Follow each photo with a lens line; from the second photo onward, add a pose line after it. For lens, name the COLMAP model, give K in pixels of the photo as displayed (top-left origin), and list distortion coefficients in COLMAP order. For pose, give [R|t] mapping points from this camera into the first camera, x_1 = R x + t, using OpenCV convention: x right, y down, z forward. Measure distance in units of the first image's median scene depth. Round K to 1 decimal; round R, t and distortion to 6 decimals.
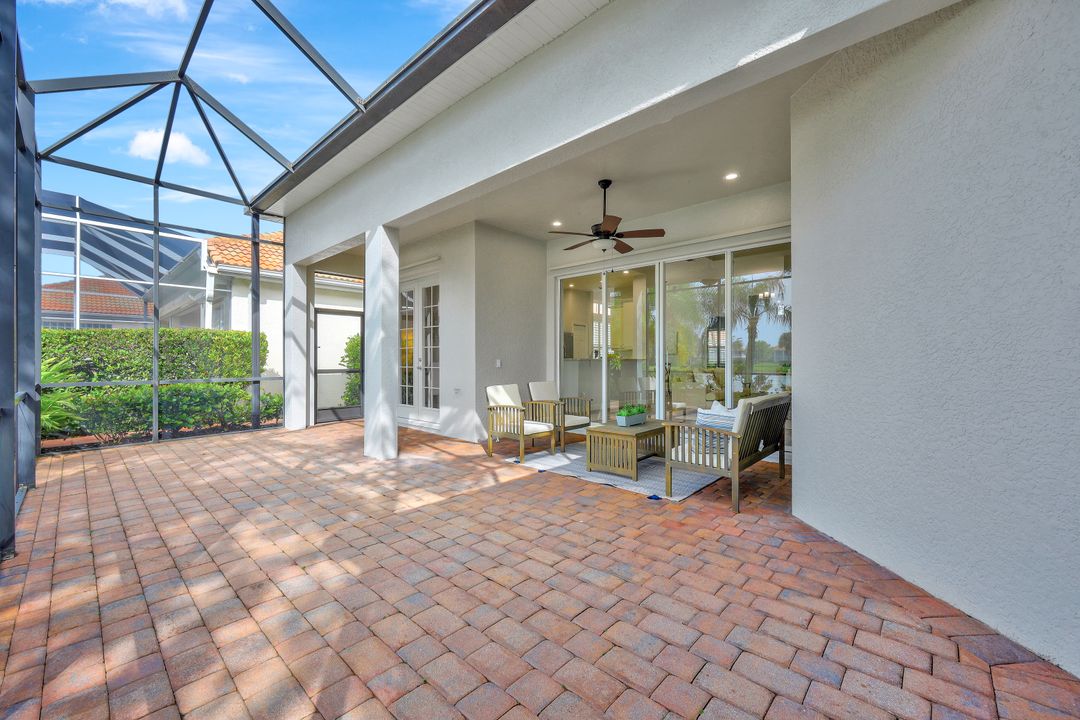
lens RADIAL K [[433.9, 0, 540.0], [0, 433.9, 360.0], [0, 0, 1]] dist [0.002108, 0.000477]
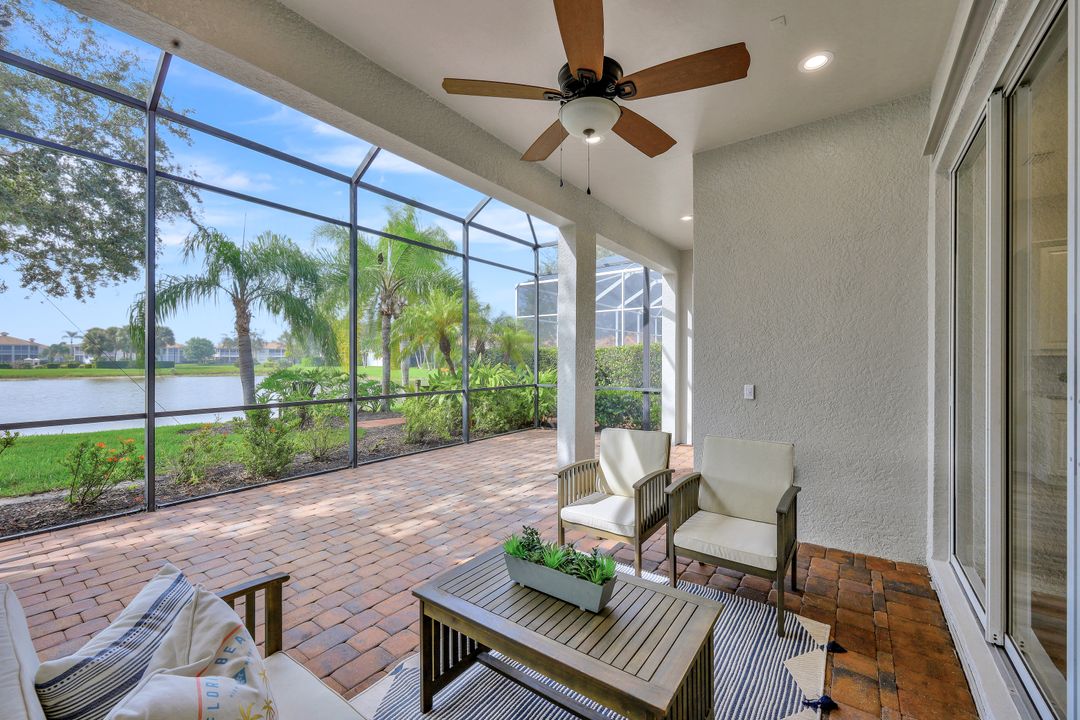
lens RADIAL K [[439.0, 0, 540.0], [0, 439.0, 360.0], [0, 0, 1]] dist [0.000972, 0.000721]
pose [[0.109523, 0.001055, -0.993984, 0.519784], [0.003207, 0.999994, 0.001414, -0.039194], [0.993979, -0.003343, 0.109519, 0.864583]]
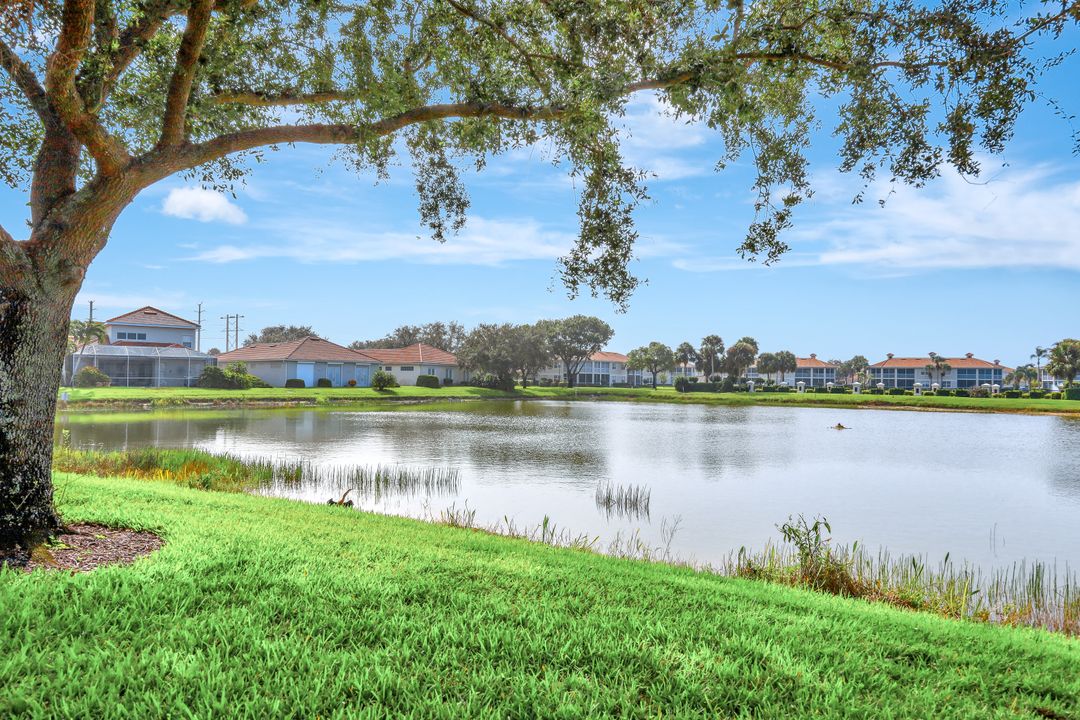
lens RADIAL K [[664.1, 0, 540.0], [0, 664.1, 360.0], [0, 0, 1]] dist [-0.001449, 0.003815]
pose [[-0.976518, -0.020566, -0.214452, -1.071830], [-0.013496, 0.999318, -0.034382, -0.002502], [0.215013, -0.030681, -0.976129, -0.334340]]
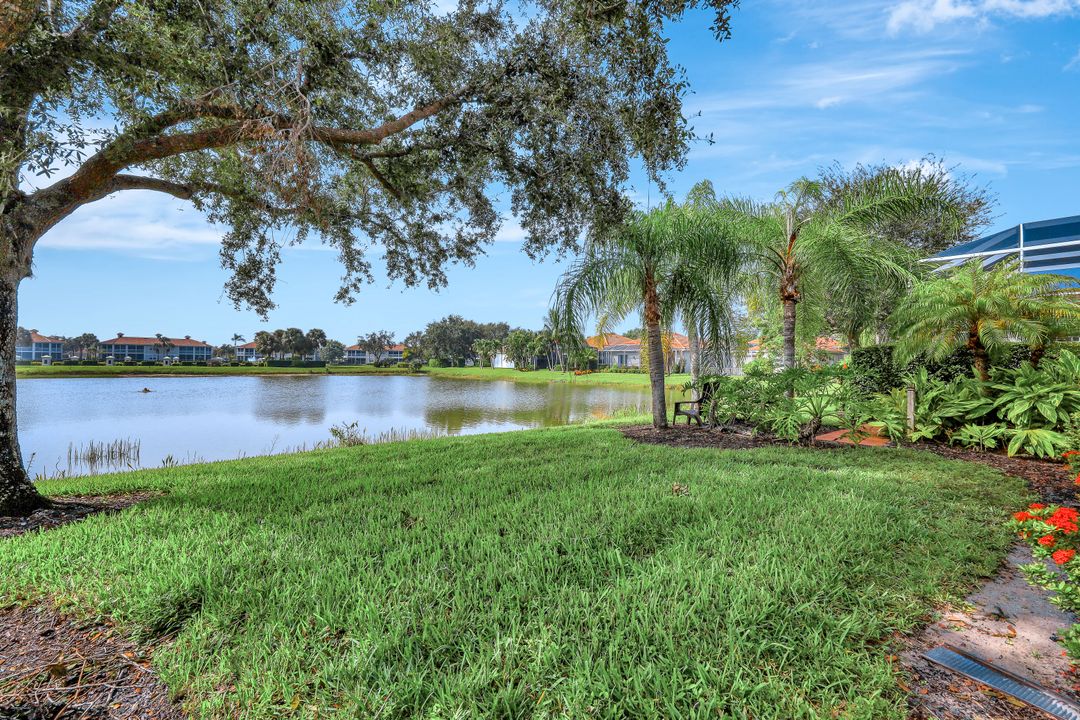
lens RADIAL K [[439.0, 0, 540.0], [0, 439.0, 360.0], [0, 0, 1]] dist [0.000972, 0.000721]
pose [[-0.077502, -0.007038, -0.996967, 0.064882], [-0.006717, 0.999956, -0.006537, -0.005125], [0.996970, 0.006190, -0.077546, -0.537577]]
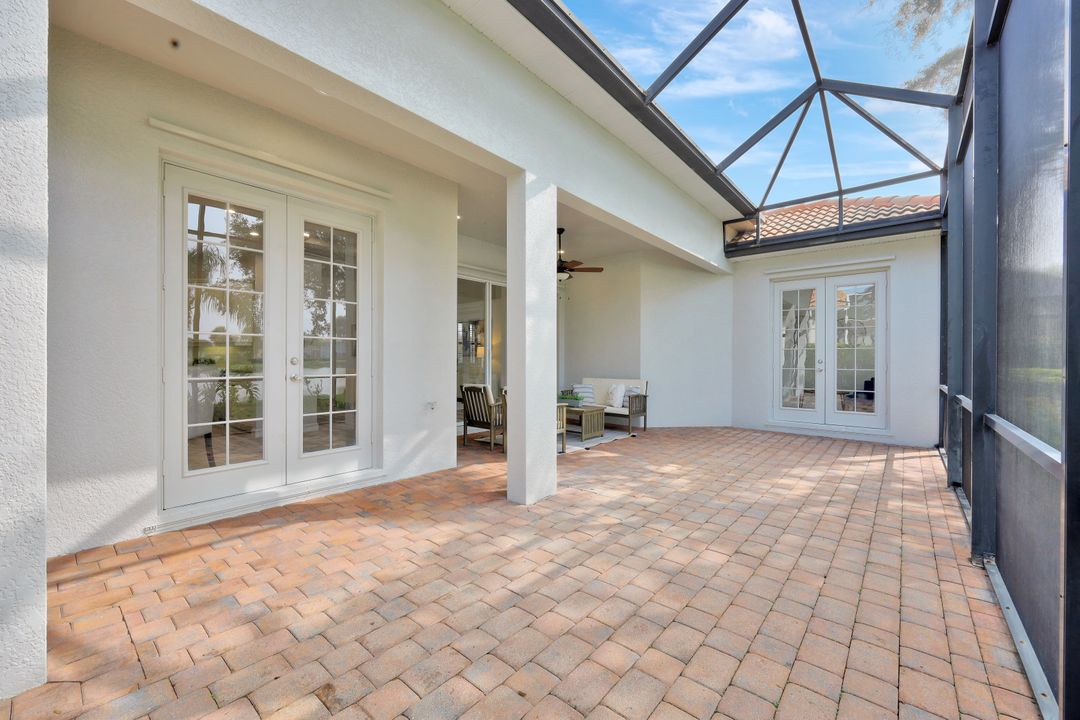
lens RADIAL K [[433.9, 0, 540.0], [0, 433.9, 360.0], [0, 0, 1]] dist [0.002108, 0.000477]
pose [[-0.045112, -0.001906, 0.998980, -1.132265], [-0.005397, 0.999984, 0.001664, -0.007019], [-0.998967, -0.005316, -0.045122, 1.066997]]
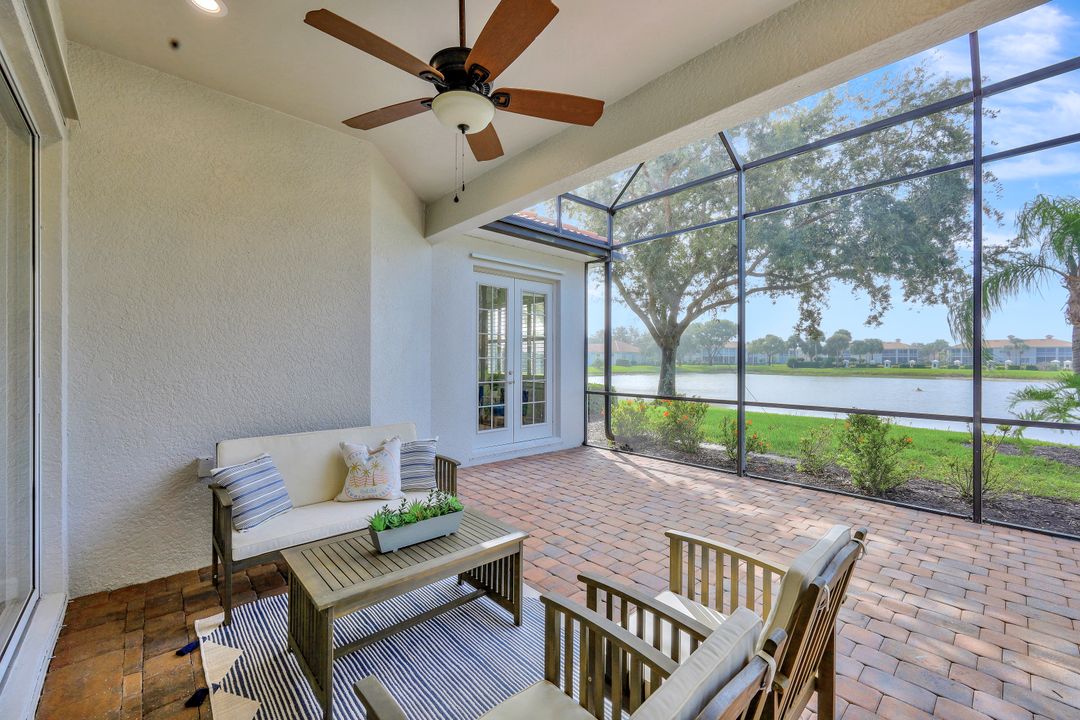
lens RADIAL K [[433.9, 0, 540.0], [0, 433.9, 360.0], [0, 0, 1]] dist [0.002108, 0.000477]
pose [[-0.996539, -0.002112, 0.083094, 0.042425], [-0.002452, 0.999989, -0.003998, -0.037256], [-0.083085, -0.004188, -0.996534, 1.317808]]
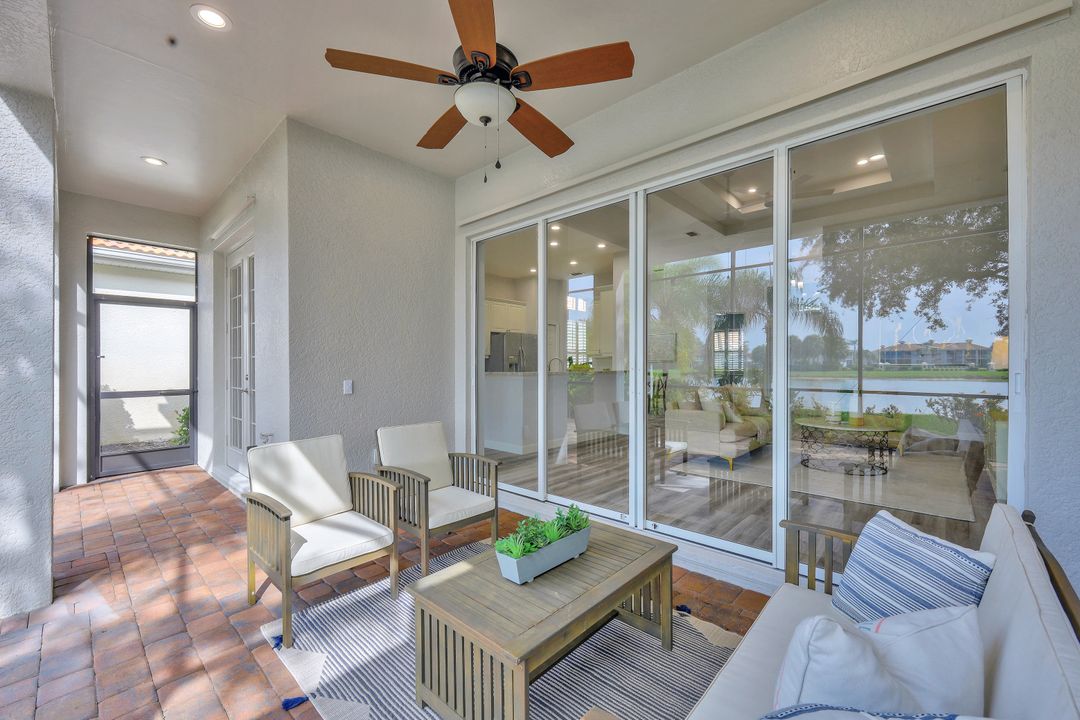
lens RADIAL K [[433.9, 0, 540.0], [0, 433.9, 360.0], [0, 0, 1]] dist [0.002108, 0.000477]
pose [[0.999988, -0.004653, -0.001314, 0.189447], [0.004639, 0.999932, -0.010703, -0.022227], [0.001364, 0.010697, 0.999942, 0.567572]]
